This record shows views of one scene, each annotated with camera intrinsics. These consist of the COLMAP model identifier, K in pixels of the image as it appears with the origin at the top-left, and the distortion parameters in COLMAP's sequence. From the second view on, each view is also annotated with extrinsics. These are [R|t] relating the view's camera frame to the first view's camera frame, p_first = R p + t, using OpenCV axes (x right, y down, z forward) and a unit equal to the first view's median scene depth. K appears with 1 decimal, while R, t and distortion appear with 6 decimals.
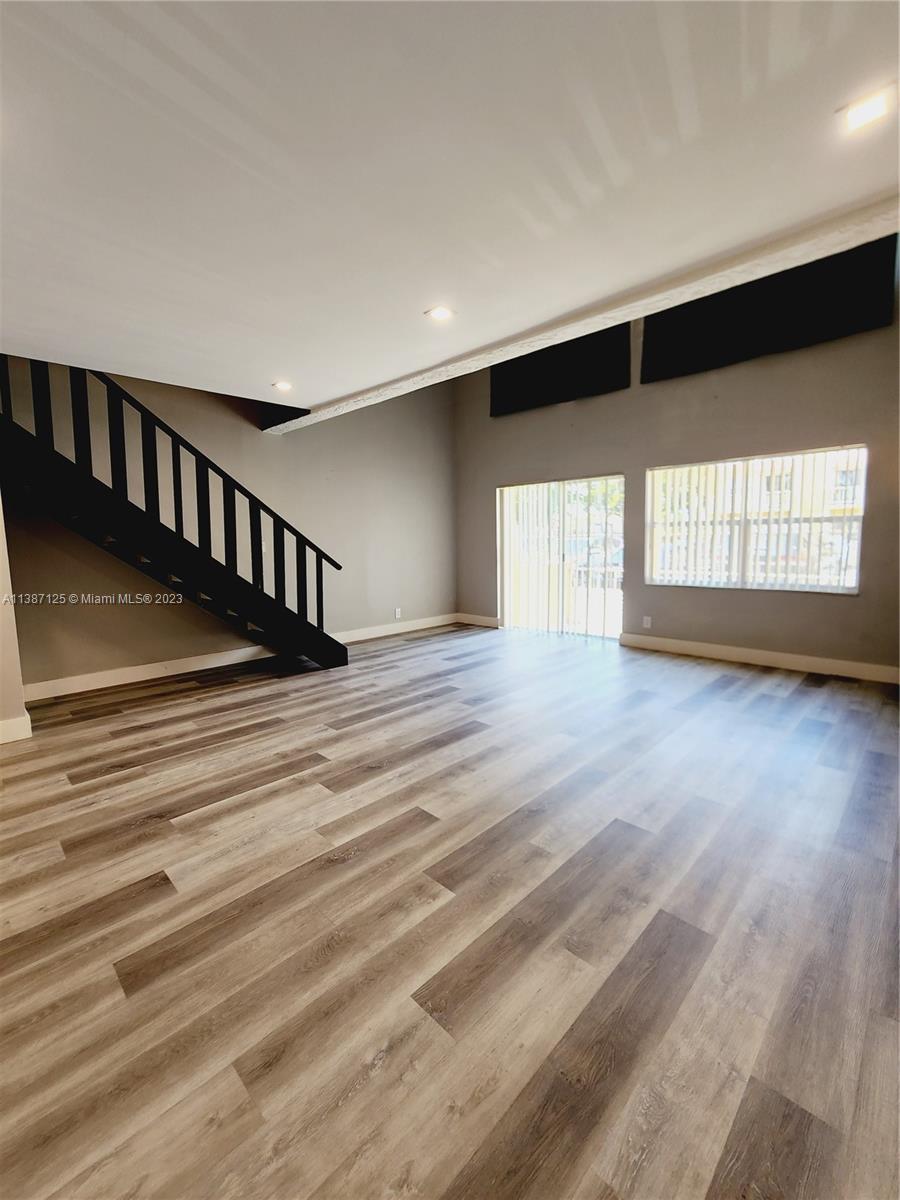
lens RADIAL K [[497.5, 0, 453.3], [0, 497.5, 595.8], [0, 0, 1]] dist [-0.001107, -0.000634]
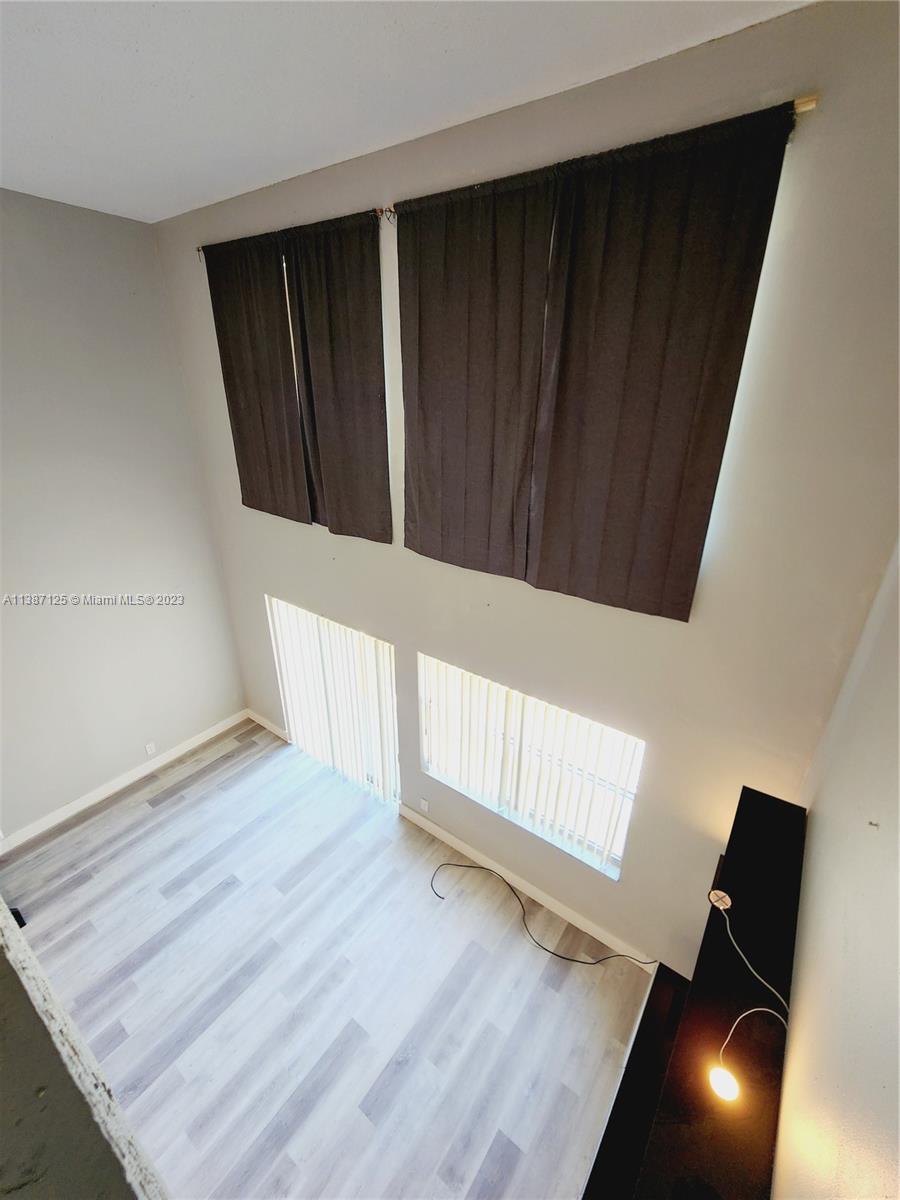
lens RADIAL K [[497.5, 0, 453.3], [0, 497.5, 595.8], [0, 0, 1]] dist [-0.001107, -0.000634]
pose [[0.989779, -0.030083, 0.139402, 0.599458], [-0.011408, 0.957664, 0.287662, -0.977052], [-0.142154, -0.286312, 0.947532, 0.521471]]
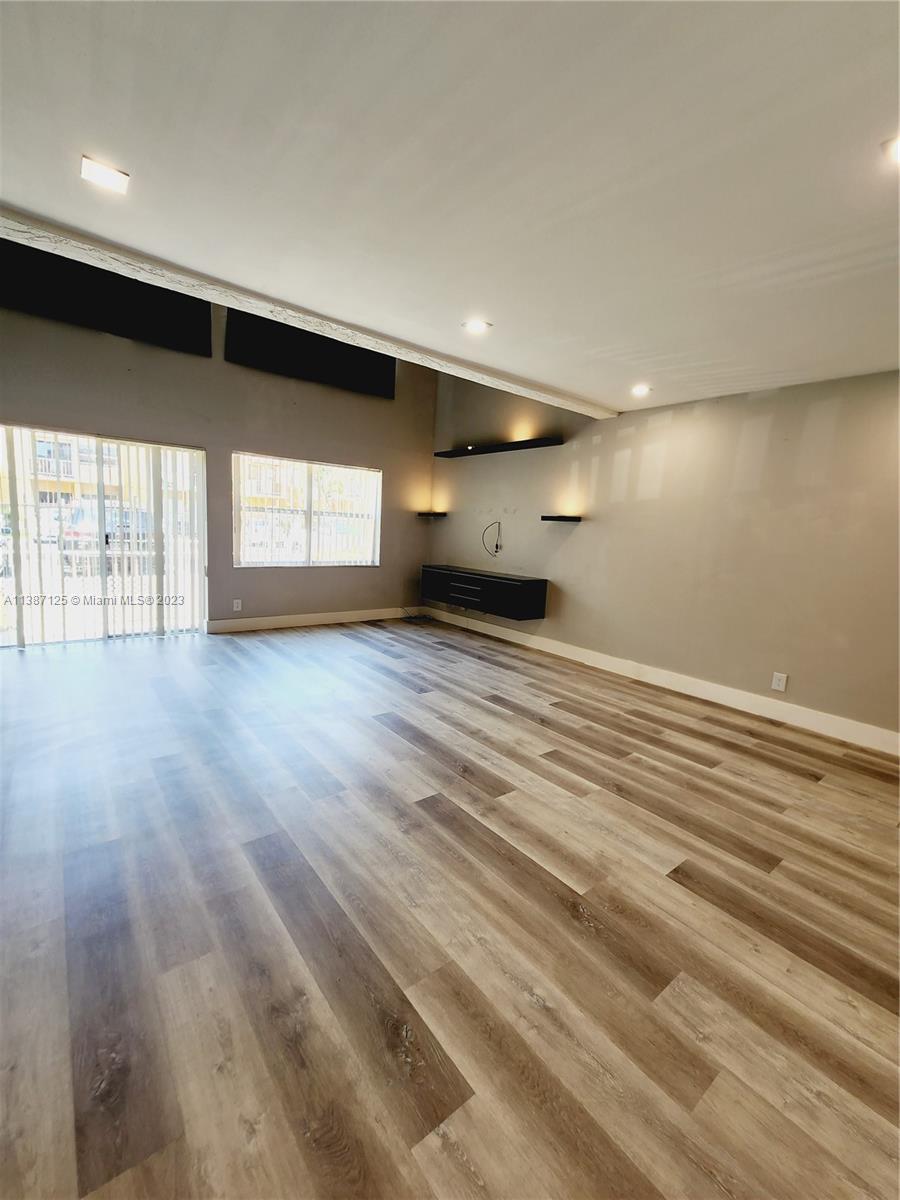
lens RADIAL K [[495.6, 0, 451.1], [0, 495.6, 593.5], [0, 0, 1]] dist [-0.000484, 0.000109]
pose [[0.120643, -0.111370, 0.986429, -0.987214], [0.056994, 0.992825, 0.105121, -0.093770], [-0.991058, 0.043539, 0.126125, 0.806512]]
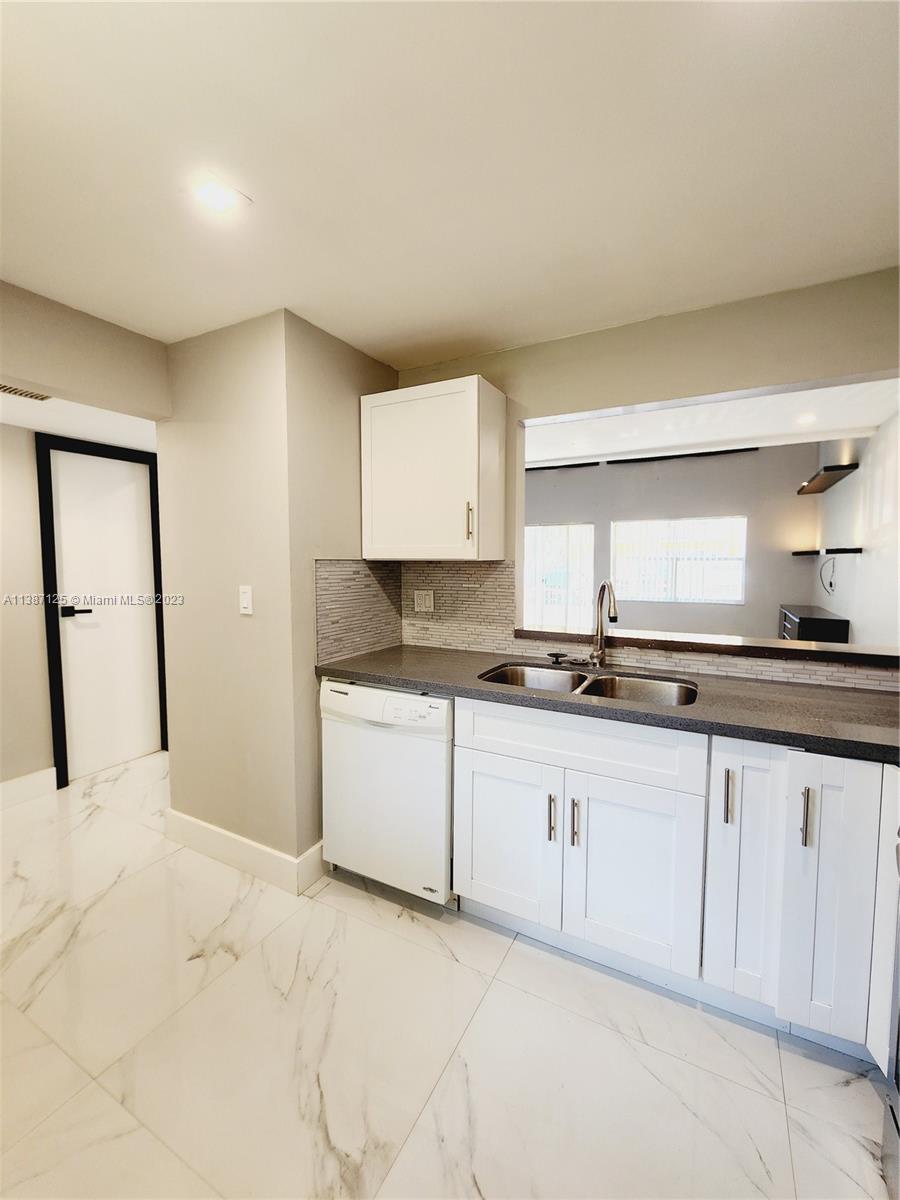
lens RADIAL K [[507.0, 0, 446.7], [0, 507.0, 593.1], [0, 0, 1]] dist [-0.001136, -0.000224]
pose [[0.962622, -0.002222, 0.270838, -0.841901], [0.015946, 0.998697, -0.048483, 0.036547], [-0.270378, 0.050989, 0.961403, -0.505605]]
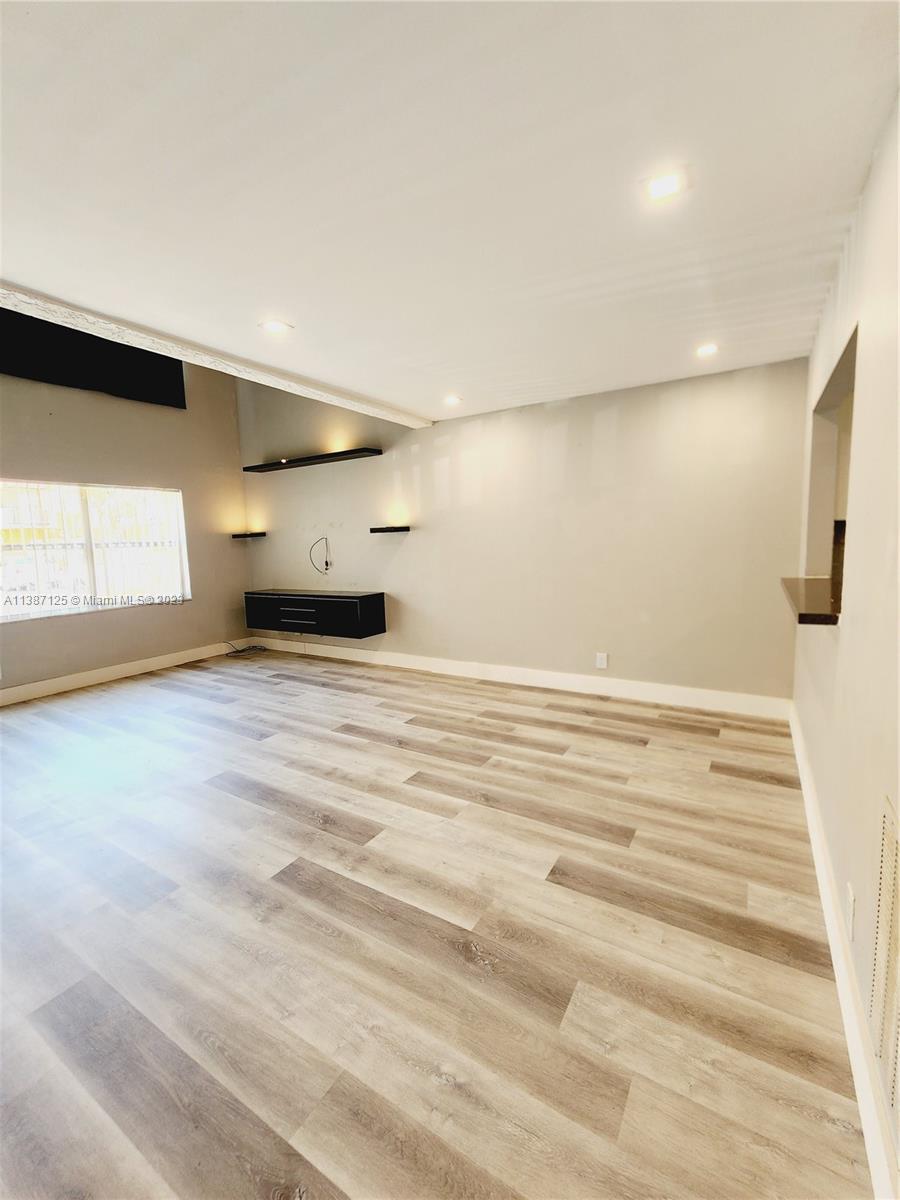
lens RADIAL K [[497.2, 0, 452.1], [0, 497.2, 594.8], [0, 0, 1]] dist [-0.001253, -0.000604]
pose [[-0.221643, -0.089209, 0.971039, -0.929022], [0.144789, 0.981757, 0.123242, -0.108341], [-0.964319, 0.167911, -0.204683, 0.814062]]
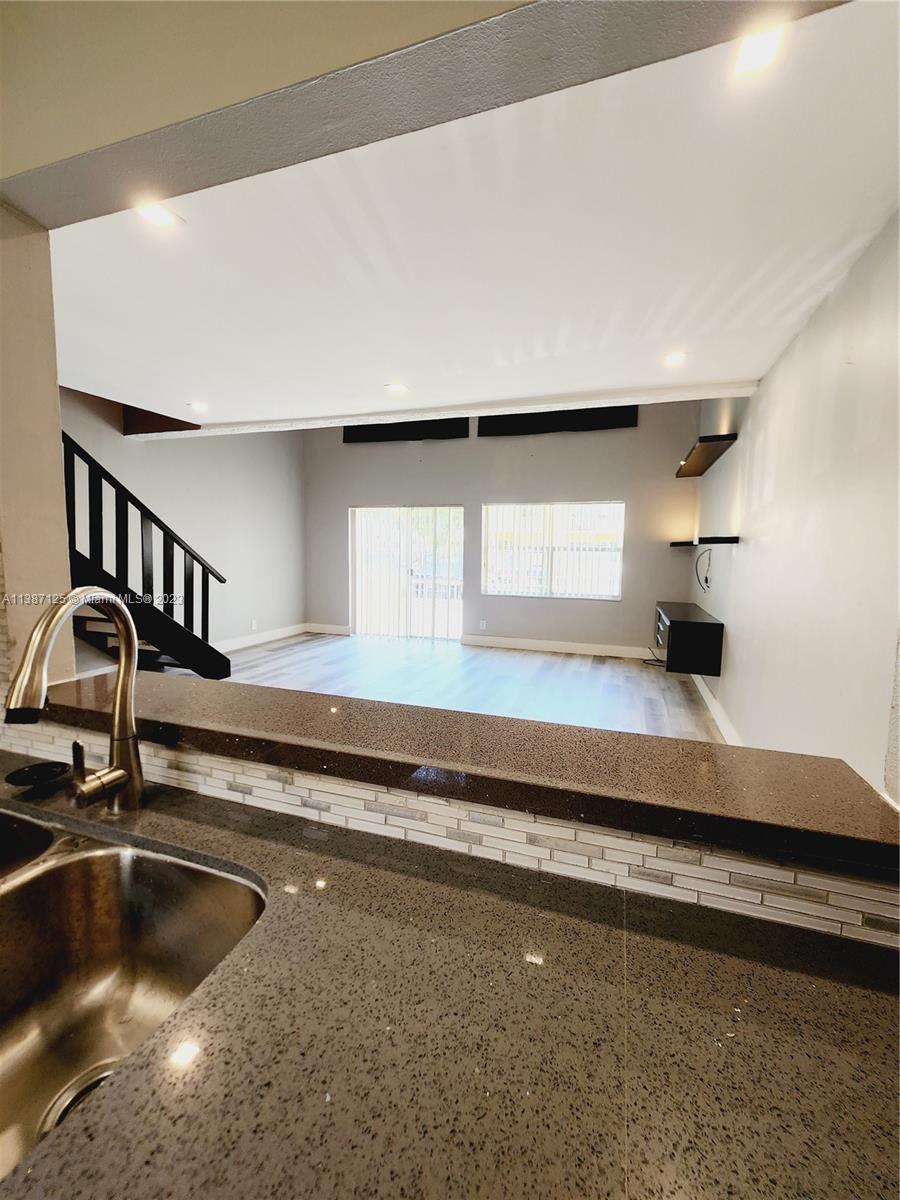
lens RADIAL K [[497.2, 0, 452.1], [0, 497.2, 594.8], [0, 0, 1]] dist [-0.001253, -0.000604]
pose [[0.906916, -0.007898, 0.421237, -0.377995], [0.017332, 0.999677, -0.018571, -0.000939], [-0.420955, 0.024143, 0.906760, -0.190302]]
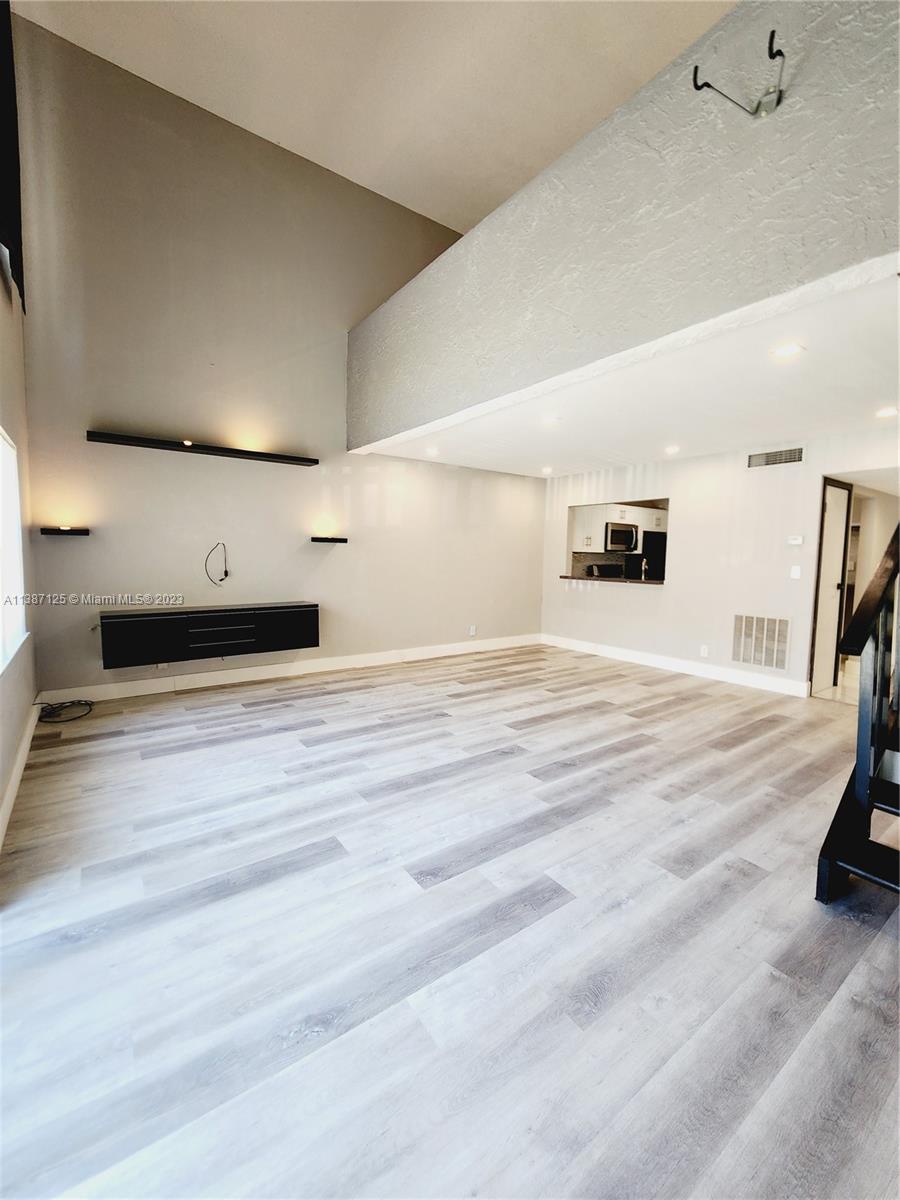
lens RADIAL K [[497.5, 0, 453.3], [0, 497.5, 595.8], [0, 0, 1]] dist [-0.001107, -0.000634]
pose [[-0.986222, -0.013932, 0.164842, 0.007009], [0.018345, 0.981092, 0.192671, -0.281912], [-0.164409, 0.193040, -0.967319, 2.282857]]
